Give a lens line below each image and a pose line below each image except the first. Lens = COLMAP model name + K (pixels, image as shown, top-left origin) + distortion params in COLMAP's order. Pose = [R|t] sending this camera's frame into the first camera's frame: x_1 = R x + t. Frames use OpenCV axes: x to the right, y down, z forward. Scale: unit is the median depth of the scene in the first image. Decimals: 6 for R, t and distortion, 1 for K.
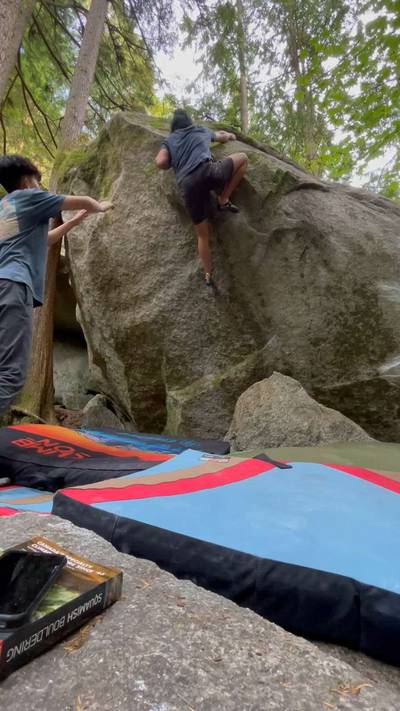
lens RADIAL K [[327.1, 0, 204.0], [0, 327.1, 354.2], [0, 0, 1]] dist [0.001074, 0.000212]
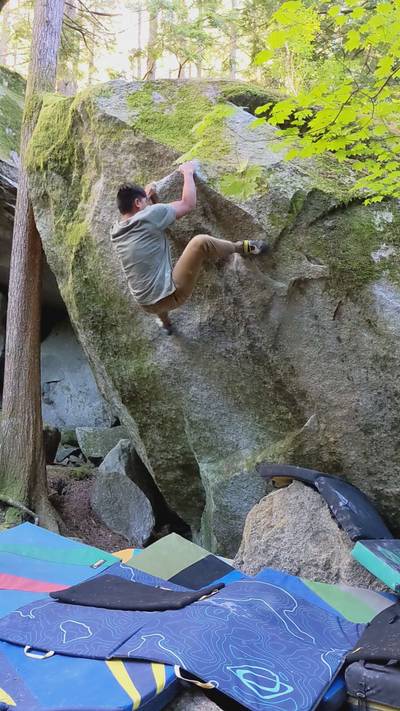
lens RADIAL K [[683.0, 0, 198.4], [0, 683.0, 354.5], [0, 0, 1]] dist [0.136975, -0.417504]
pose [[0.960597, -0.025553, -0.276767, 0.378280], [0.060977, 0.990881, 0.120152, -0.366659], [0.271173, -0.132294, 0.953396, -0.444752]]
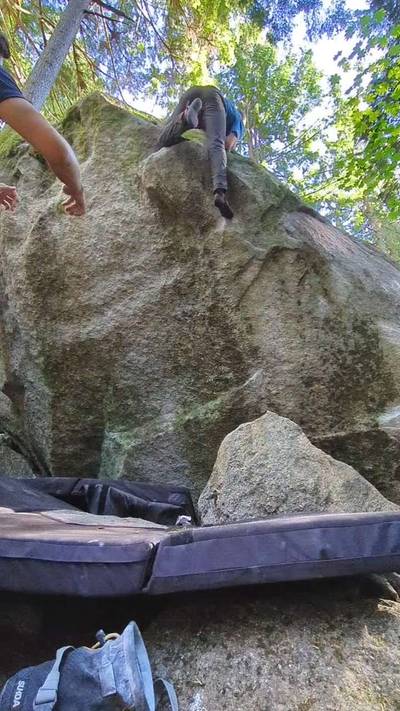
lens RADIAL K [[350.5, 0, 198.9], [0, 350.5, 355.4], [0, 0, 1]] dist [0.005832, -0.000456]
pose [[0.972238, 0.116457, 0.202955, -0.116547], [-0.085493, 0.984180, -0.155181, 0.056452], [-0.217816, 0.133521, 0.966814, 0.165321]]
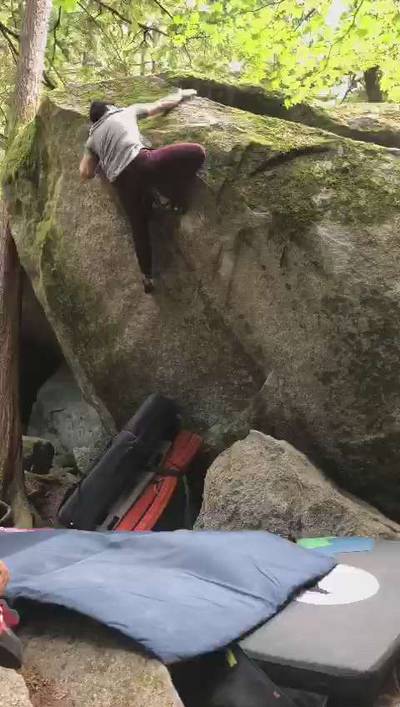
lens RADIAL K [[603.1, 0, 190.3], [0, 603.1, 338.8], [0, 0, 1]] dist [0.180173, -0.664176]
pose [[0.945321, -0.117123, -0.304384, 0.438539], [0.117315, 0.992937, -0.017727, -0.119861], [0.304311, -0.018951, 0.952384, -0.269005]]
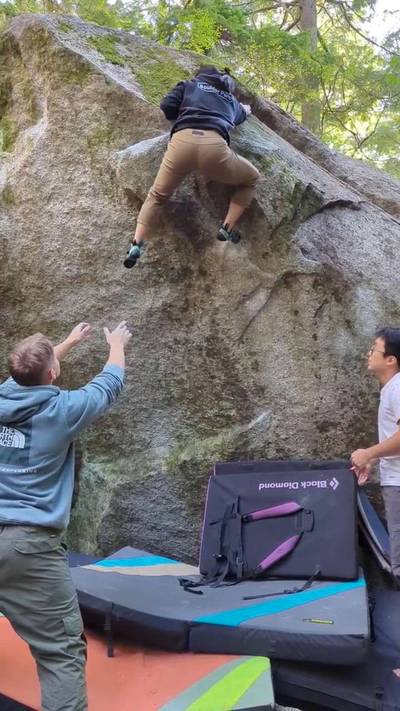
lens RADIAL K [[603.6, 0, 199.2], [0, 603.6, 357.2], [0, 0, 1]] dist [0.154225, -0.247230]
pose [[0.975494, 0.050711, 0.214101, -0.205758], [-0.071957, 0.993097, 0.092631, -0.273447], [-0.207925, -0.105767, 0.972410, -0.215048]]
